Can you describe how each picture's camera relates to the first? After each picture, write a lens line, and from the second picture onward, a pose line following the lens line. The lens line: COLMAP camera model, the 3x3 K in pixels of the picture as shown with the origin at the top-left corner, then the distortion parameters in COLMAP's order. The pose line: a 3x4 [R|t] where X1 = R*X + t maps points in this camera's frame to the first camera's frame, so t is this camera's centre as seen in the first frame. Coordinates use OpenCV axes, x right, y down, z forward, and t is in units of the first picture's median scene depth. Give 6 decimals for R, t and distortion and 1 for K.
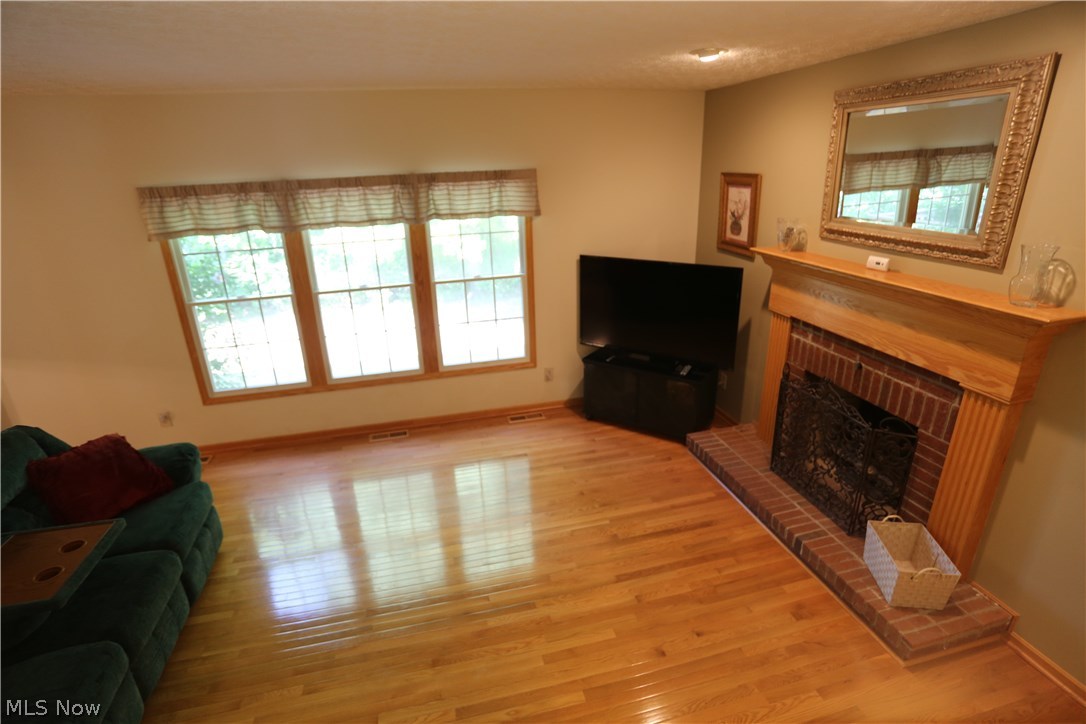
lens RADIAL K [[535.0, 0, 543.0], [0, 535.0, 362.0], [0, 0, 1]] dist [-0.083029, 0.036090]
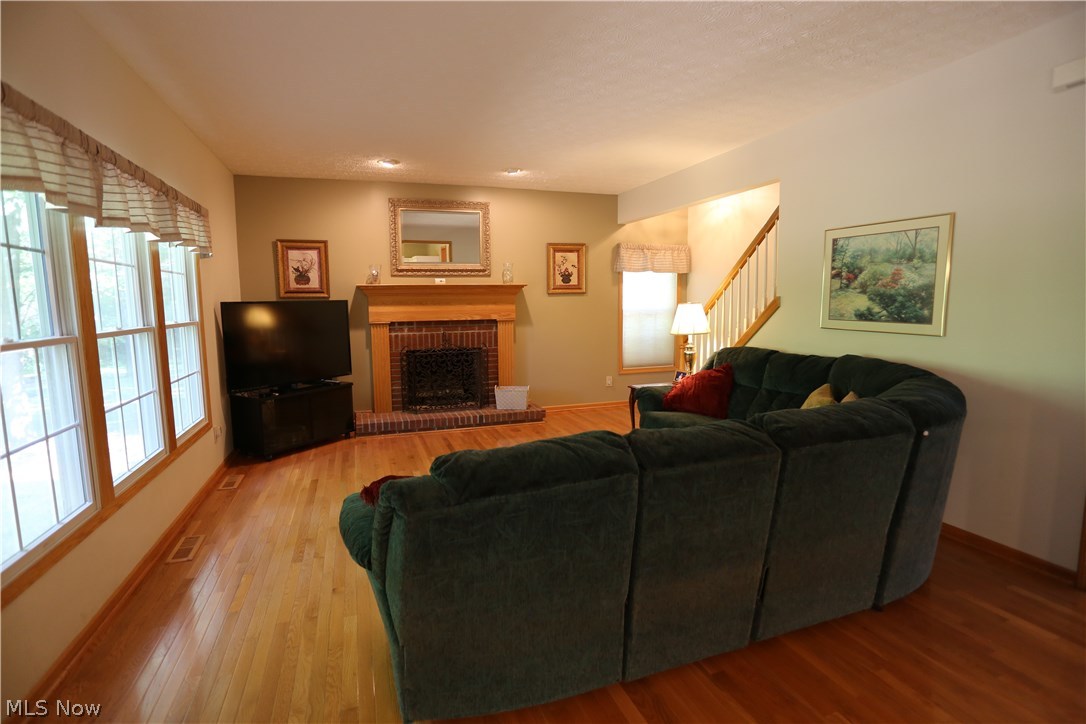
lens RADIAL K [[535.0, 0, 543.0], [0, 535.0, 362.0], [0, 0, 1]] dist [-0.083029, 0.036090]
pose [[-0.090538, -0.086785, 0.992104, -1.120535], [0.359904, 0.926017, 0.113849, 0.010454], [-0.928586, 0.367370, -0.052605, 0.619150]]
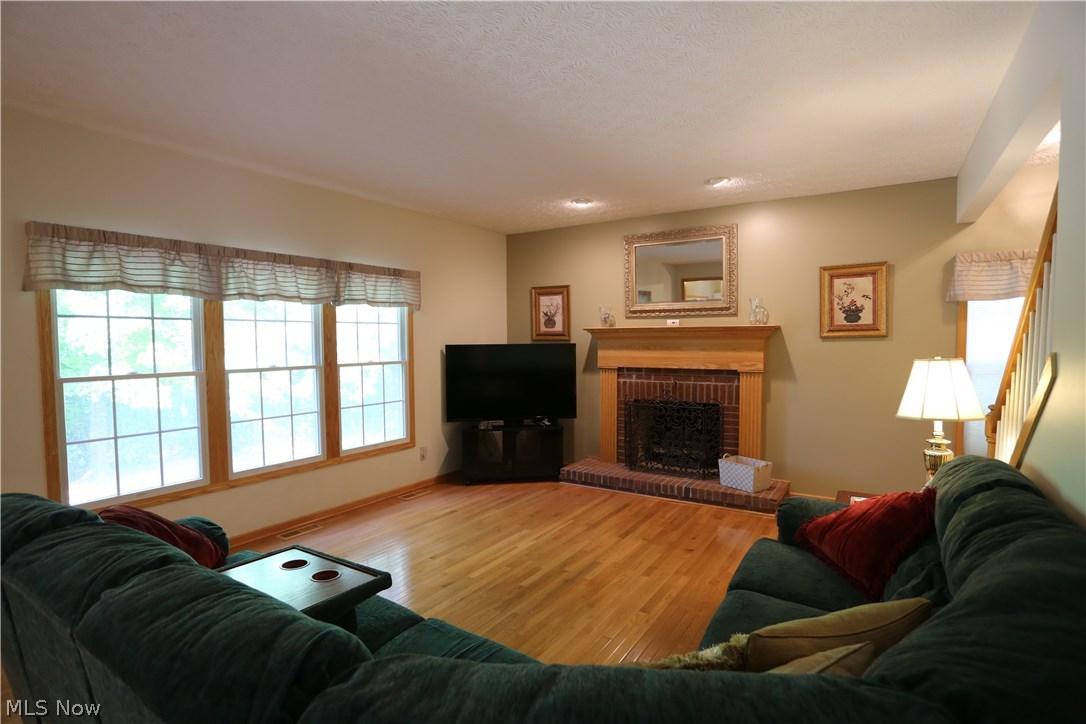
lens RADIAL K [[535.0, 0, 543.0], [0, 535.0, 362.0], [0, 0, 1]] dist [-0.083029, 0.036090]
pose [[0.733138, -0.006499, 0.680049, -0.685870], [0.225179, 0.945870, -0.233719, 0.194997], [-0.641719, 0.324481, 0.694916, 0.037322]]
